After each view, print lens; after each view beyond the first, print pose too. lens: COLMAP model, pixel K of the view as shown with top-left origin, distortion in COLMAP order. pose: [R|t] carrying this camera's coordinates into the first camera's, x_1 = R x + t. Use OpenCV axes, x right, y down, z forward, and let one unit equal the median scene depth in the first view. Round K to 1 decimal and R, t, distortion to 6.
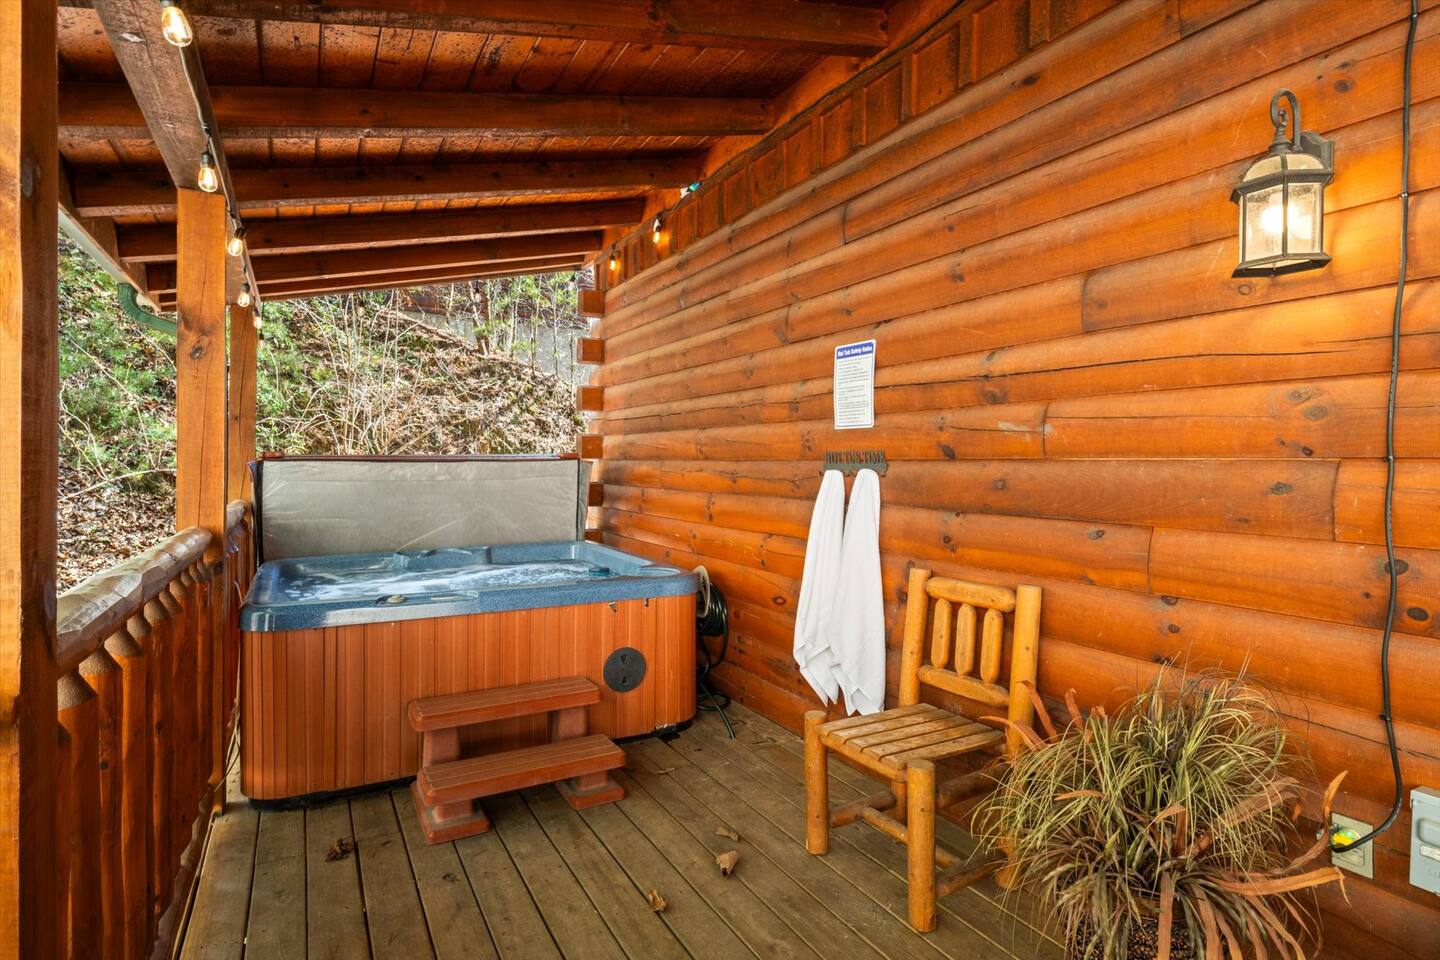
lens RADIAL K [[712.4, 0, 720.0], [0, 712.4, 480.0], [0, 0, 1]] dist [0.000439, 0.000033]
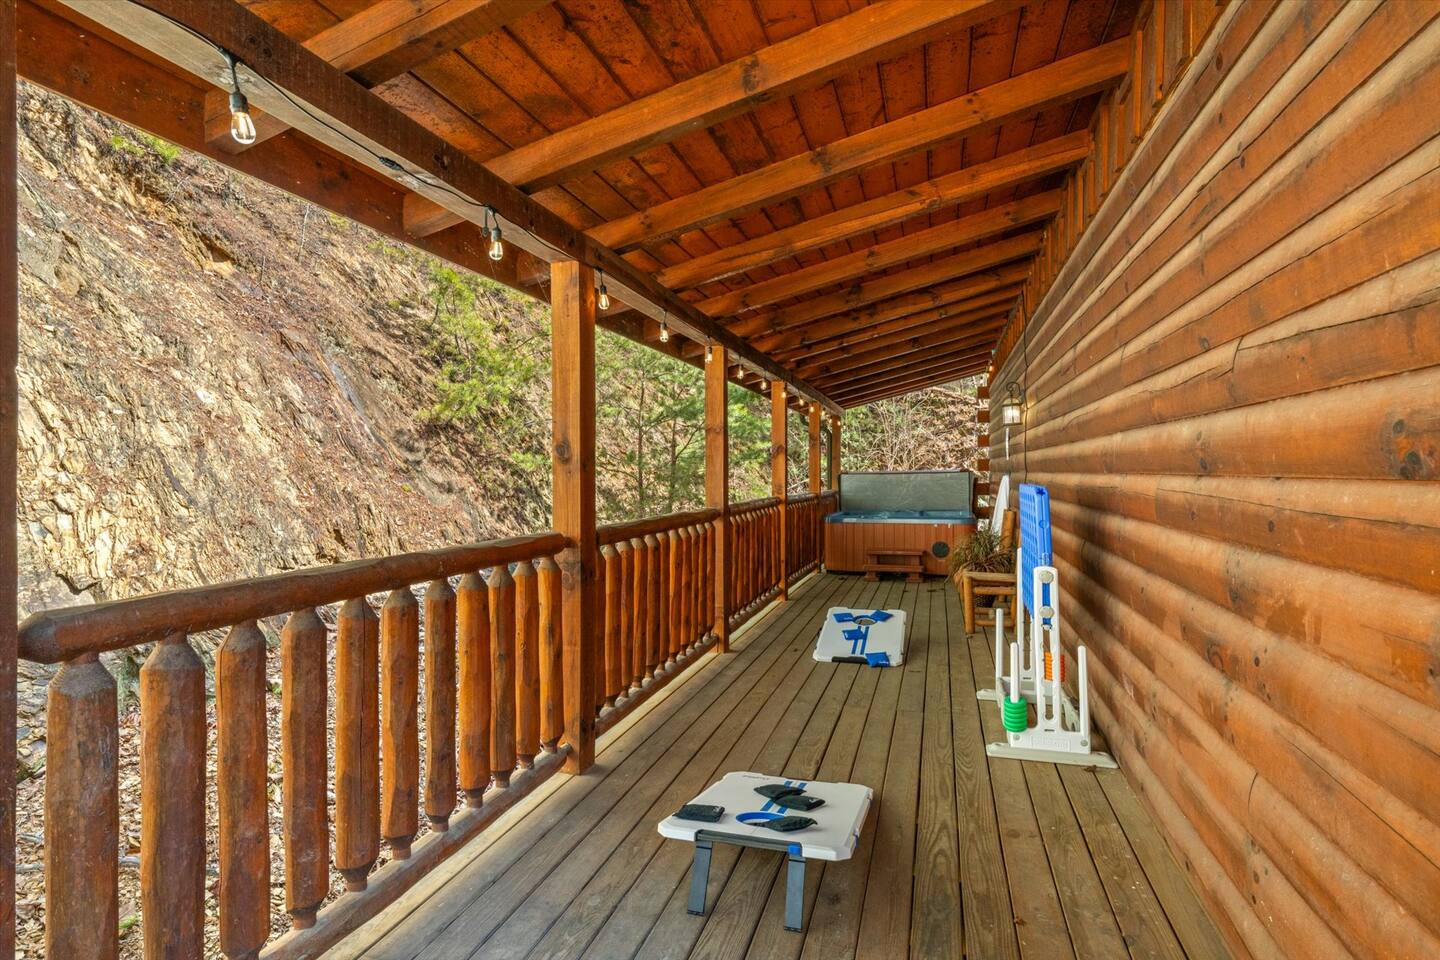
lens RADIAL K [[712.4, 0, 720.0], [0, 712.4, 480.0], [0, 0, 1]] dist [0.000439, 0.000033]
pose [[0.673133, -0.008457, -0.739473, 0.514190], [0.000617, 0.999941, -0.010874, 0.010166], [0.739521, 0.006864, 0.673099, -0.572275]]
